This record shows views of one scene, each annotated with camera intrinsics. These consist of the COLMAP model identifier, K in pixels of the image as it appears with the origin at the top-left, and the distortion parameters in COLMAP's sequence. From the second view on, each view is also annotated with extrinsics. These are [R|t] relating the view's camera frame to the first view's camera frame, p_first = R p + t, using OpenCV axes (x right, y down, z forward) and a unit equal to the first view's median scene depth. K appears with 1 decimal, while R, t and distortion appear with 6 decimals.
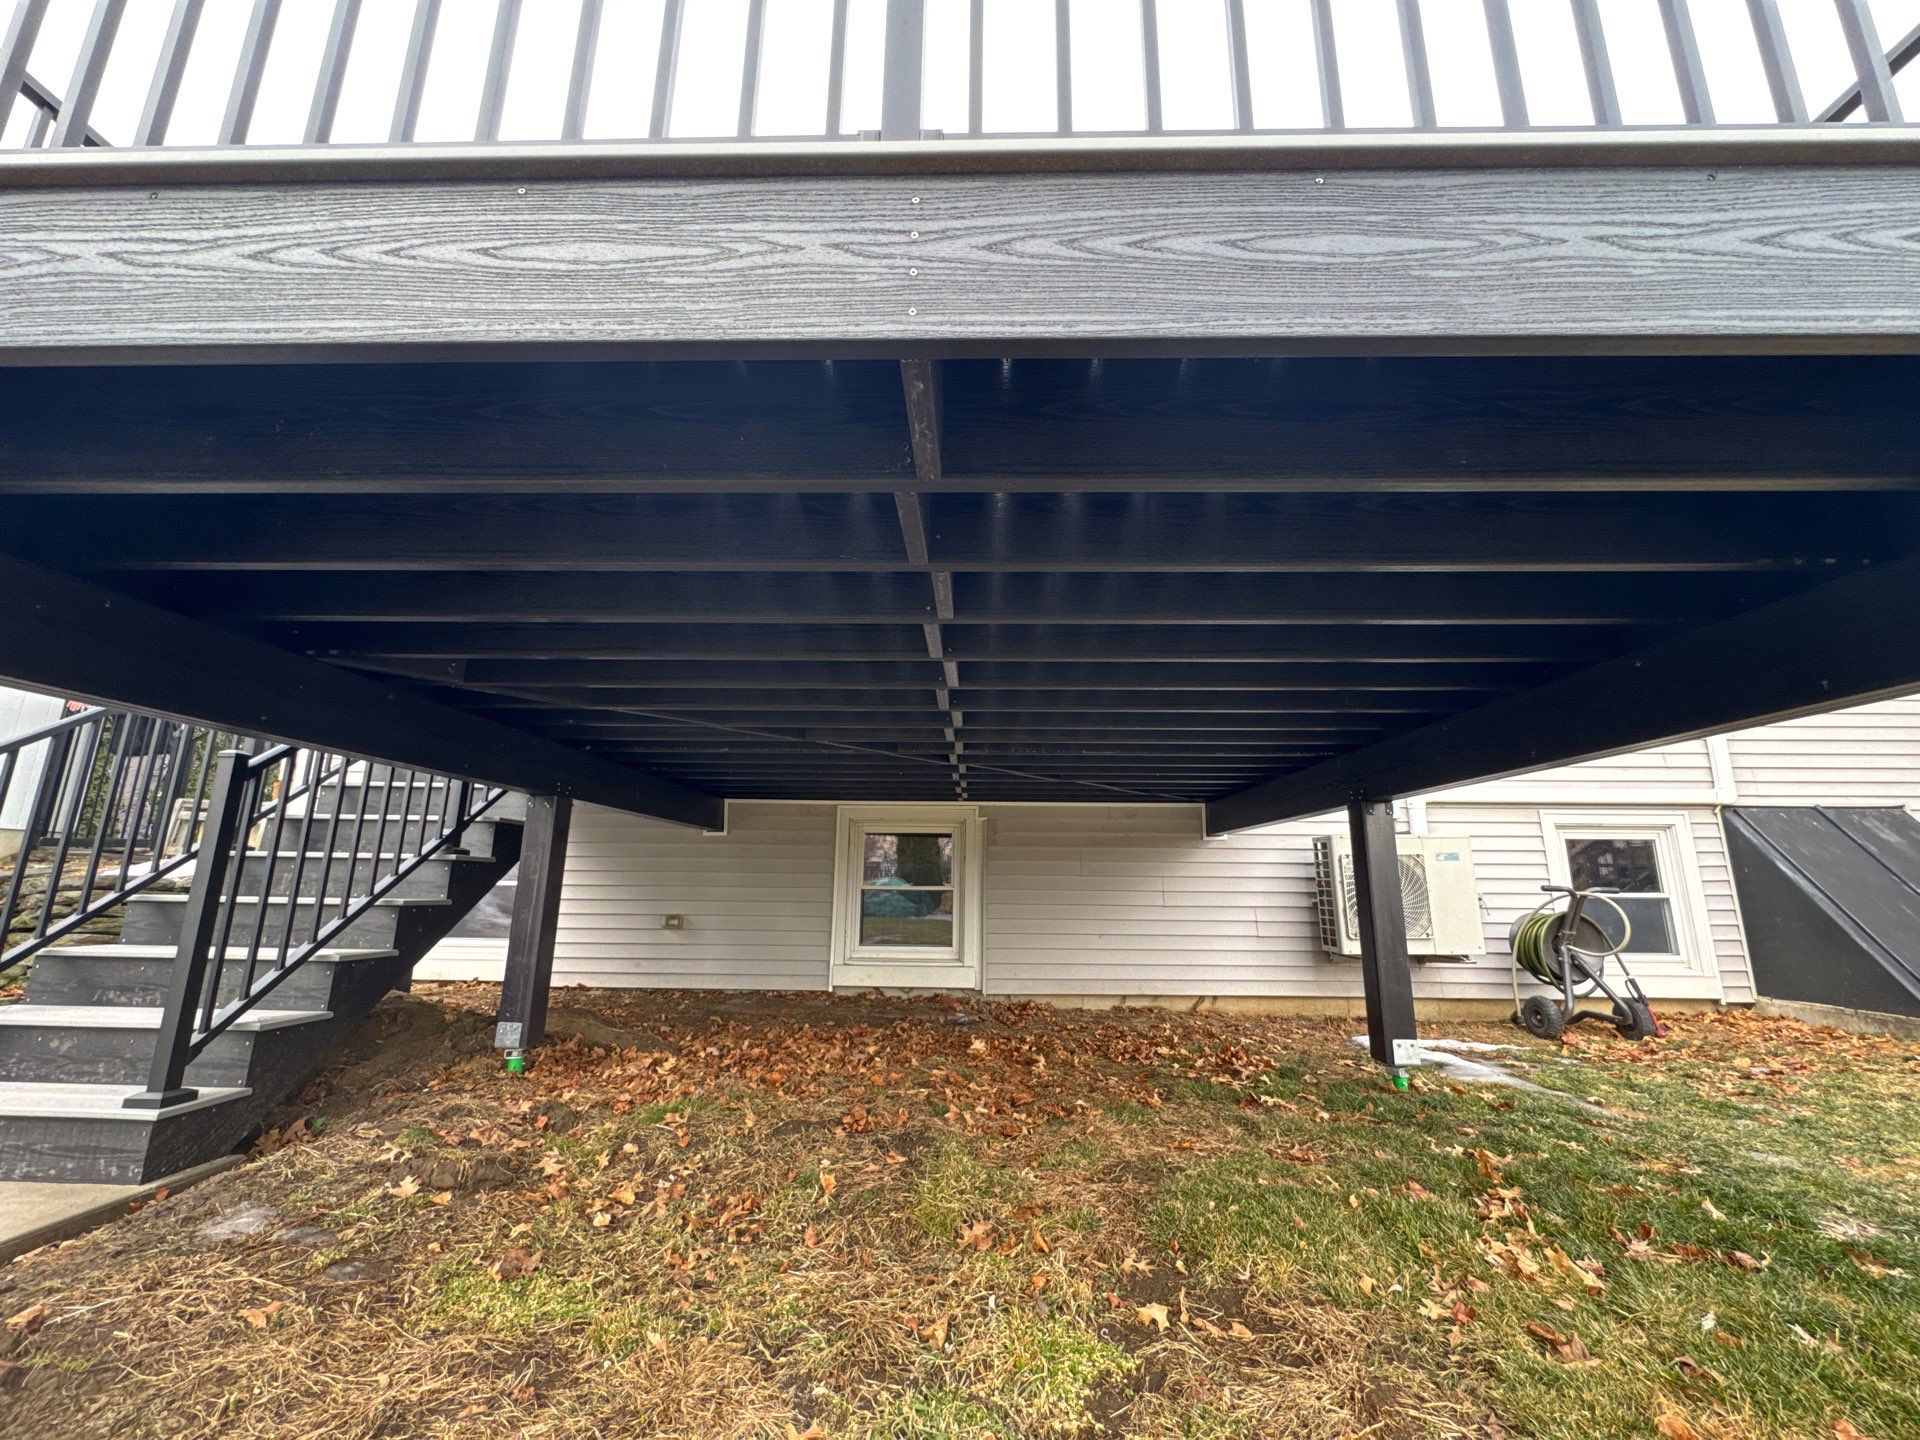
lens RADIAL K [[774.4, 0, 957.4], [0, 774.4, 718.9], [0, 0, 1]] dist [-0.006259, 0.000036]
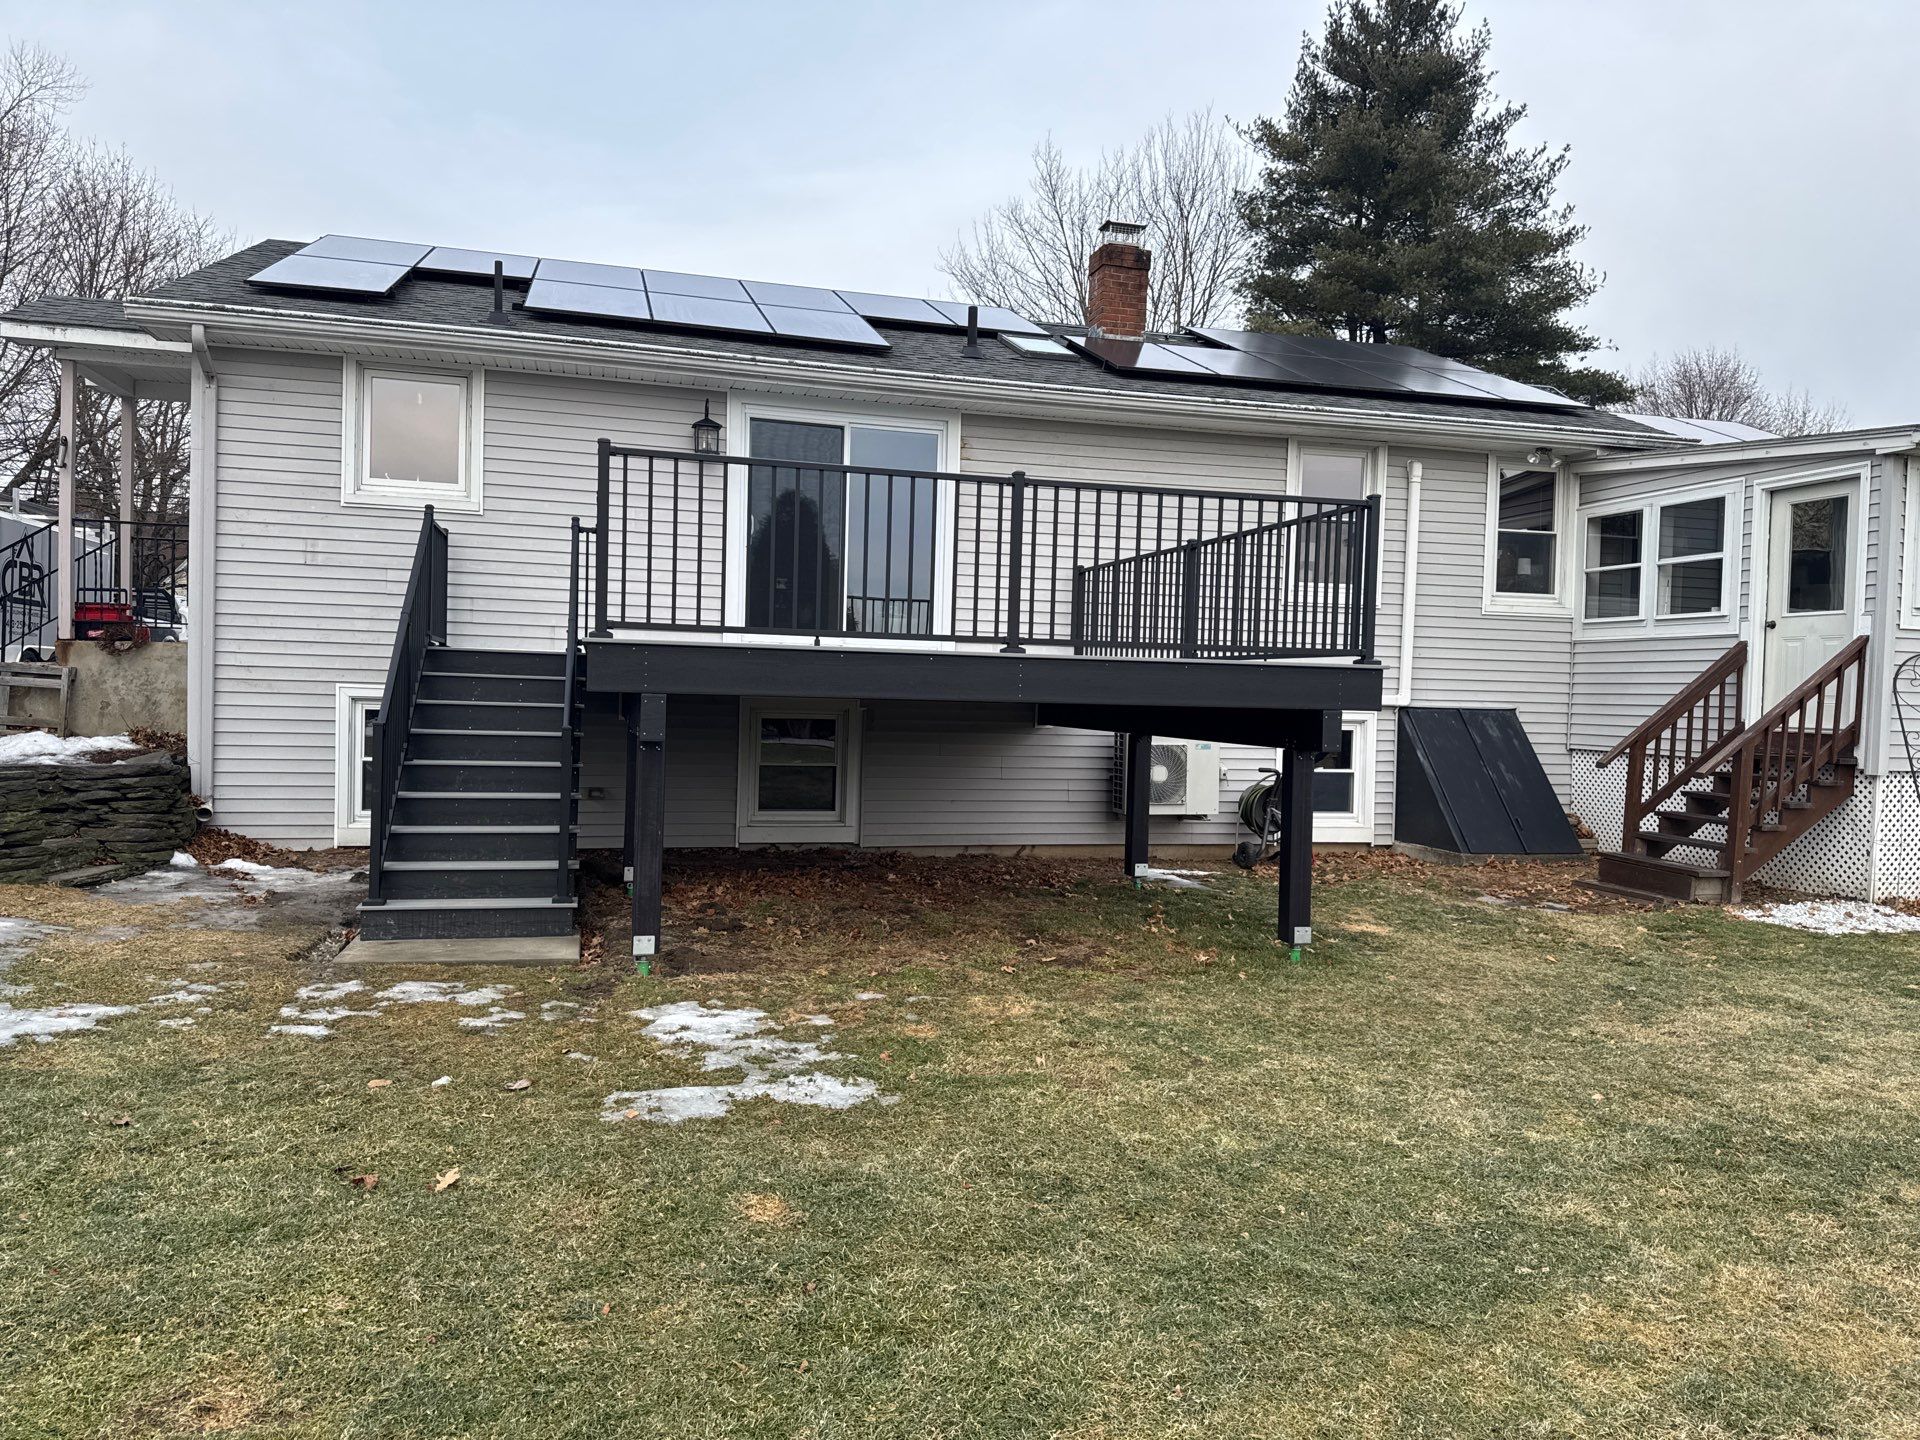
lens RADIAL K [[1345.4, 0, 972.1], [0, 1345.4, 712.5], [0, 0, 1]] dist [0.100593, -0.112293]
pose [[0.955791, 0.010943, 0.293842, -0.443605], [-0.079126, 0.972018, 0.221179, -0.360229], [-0.283200, -0.234652, 0.929912, -1.051765]]
